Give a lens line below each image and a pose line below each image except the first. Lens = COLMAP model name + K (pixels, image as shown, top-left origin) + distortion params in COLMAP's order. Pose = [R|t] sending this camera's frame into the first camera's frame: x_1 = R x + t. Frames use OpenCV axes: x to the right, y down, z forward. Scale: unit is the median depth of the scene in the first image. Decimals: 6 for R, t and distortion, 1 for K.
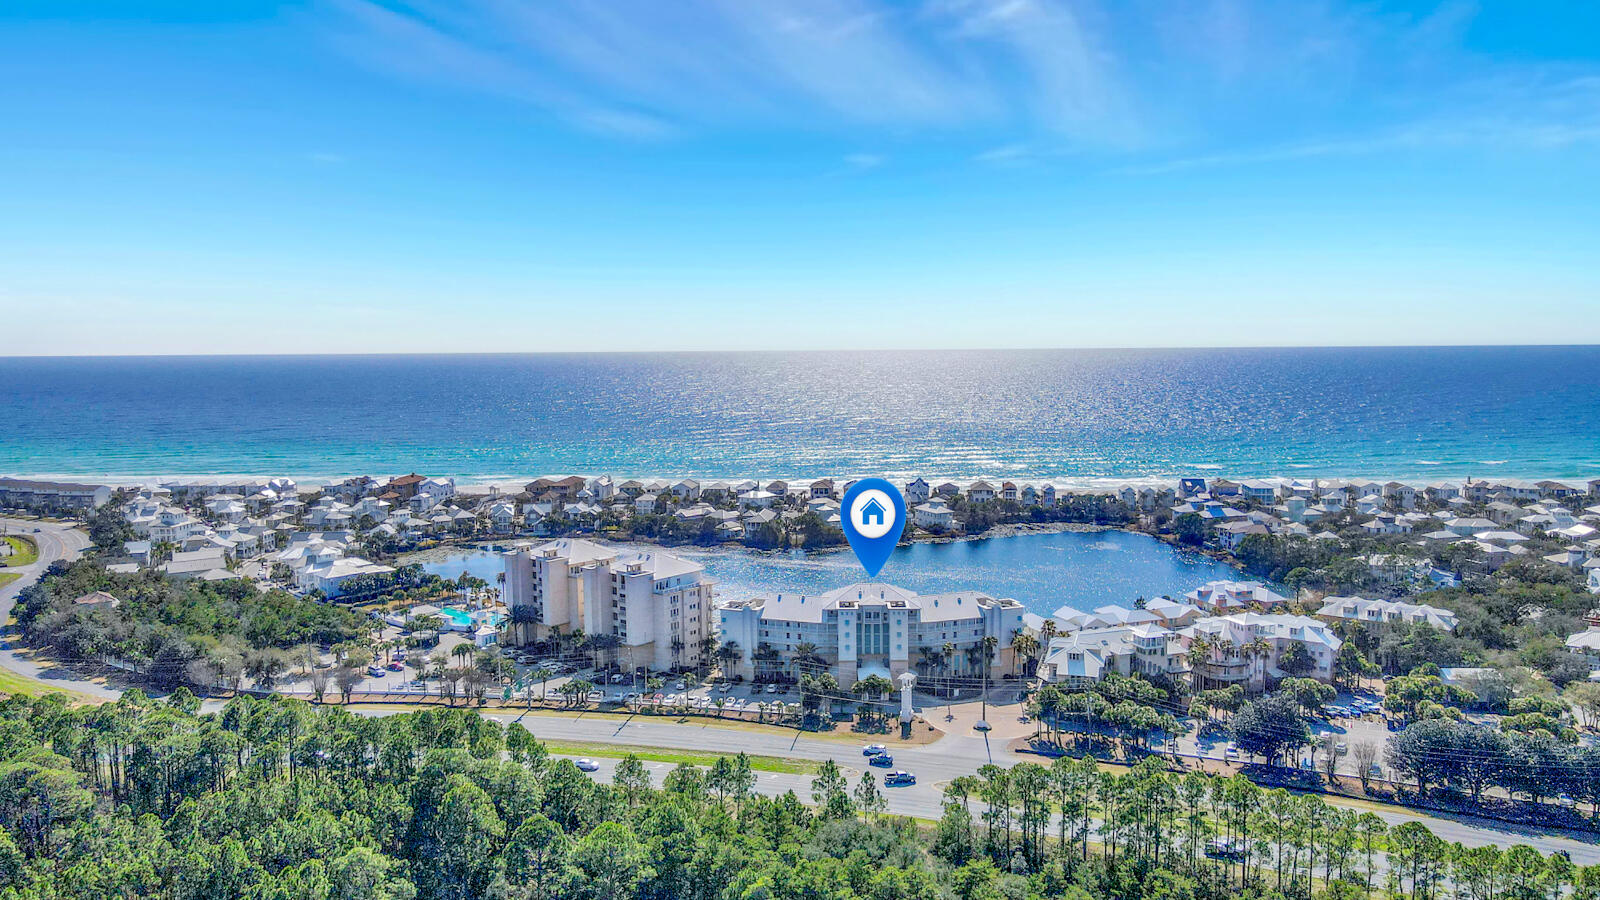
lens RADIAL K [[1172.0, 0, 800.3], [0, 1172.0, 469.3], [0, 0, 1]] dist [-0.005746, 0.040986]
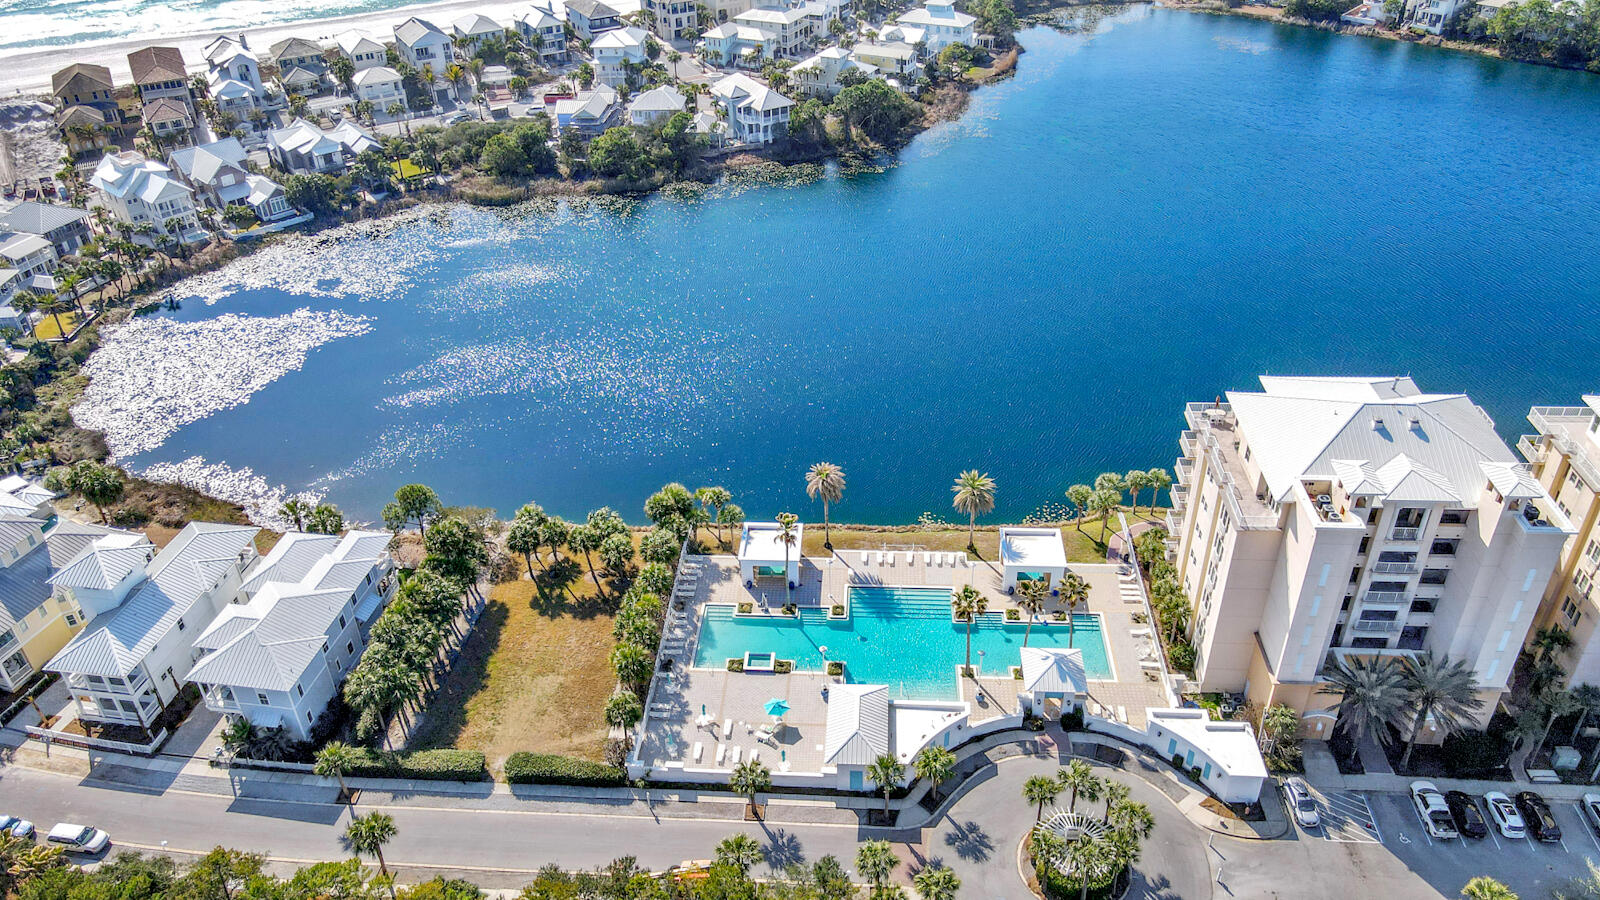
lens RADIAL K [[1172.0, 0, 800.3], [0, 1172.0, 469.3], [0, 0, 1]] dist [-0.005746, 0.040986]
pose [[0.802656, -0.343887, 0.487324, -0.569171], [0.080949, 0.872301, 0.482222, -0.107503], [-0.590923, -0.347610, 0.727996, 1.000553]]
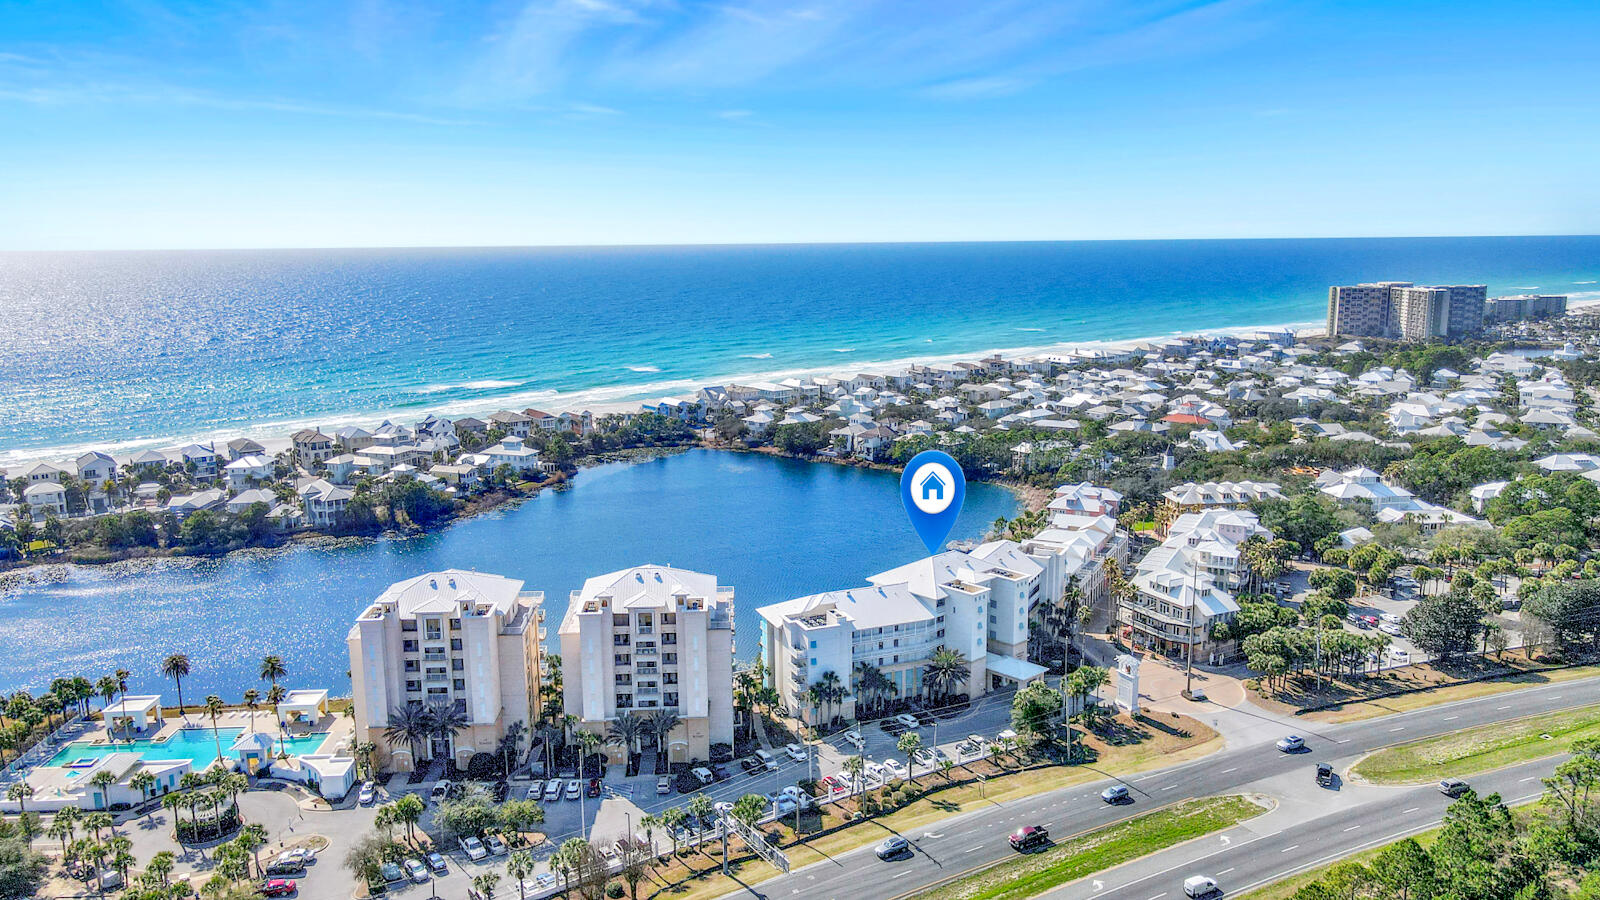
lens RADIAL K [[1173.6, 0, 800.0], [0, 1173.6, 450.0], [0, 0, 1]] dist [0.014744, 0.004020]
pose [[0.723513, -0.121302, 0.679569, -0.540110], [0.076899, 0.992475, 0.095284, -0.052480], [-0.686014, -0.016681, 0.727397, 0.520927]]
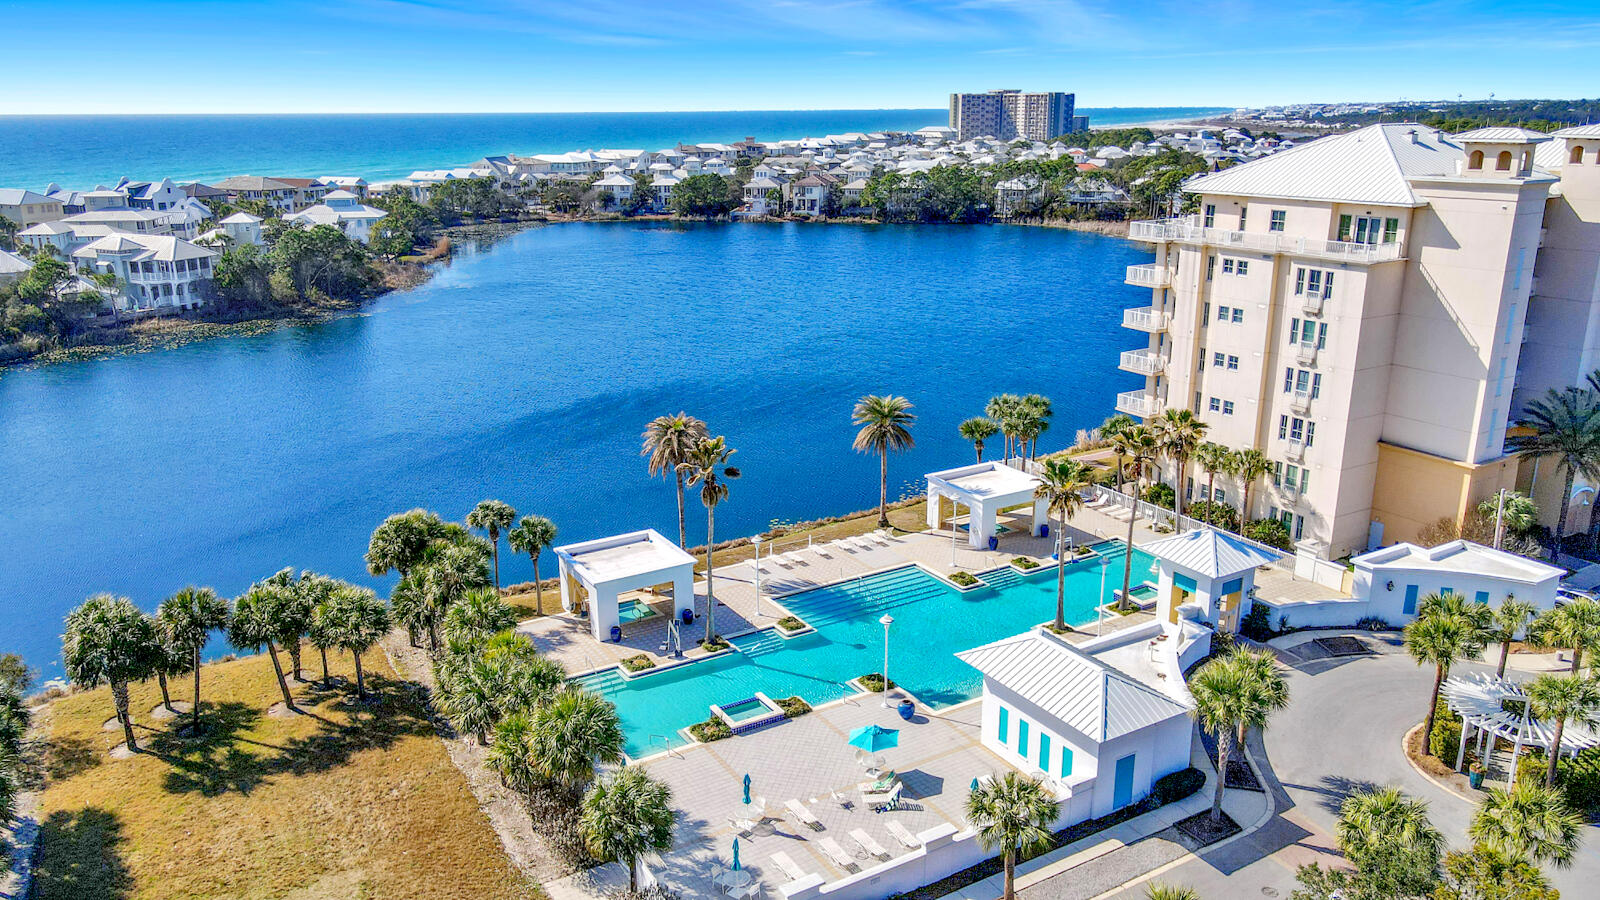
lens RADIAL K [[1173.6, 0, 800.0], [0, 1173.6, 450.0], [0, 0, 1]] dist [0.014744, 0.004020]
pose [[0.317266, -0.258953, 0.912297, -0.578446], [0.105618, 0.965661, 0.237369, 0.062326], [-0.942437, 0.021046, 0.333721, 1.214482]]
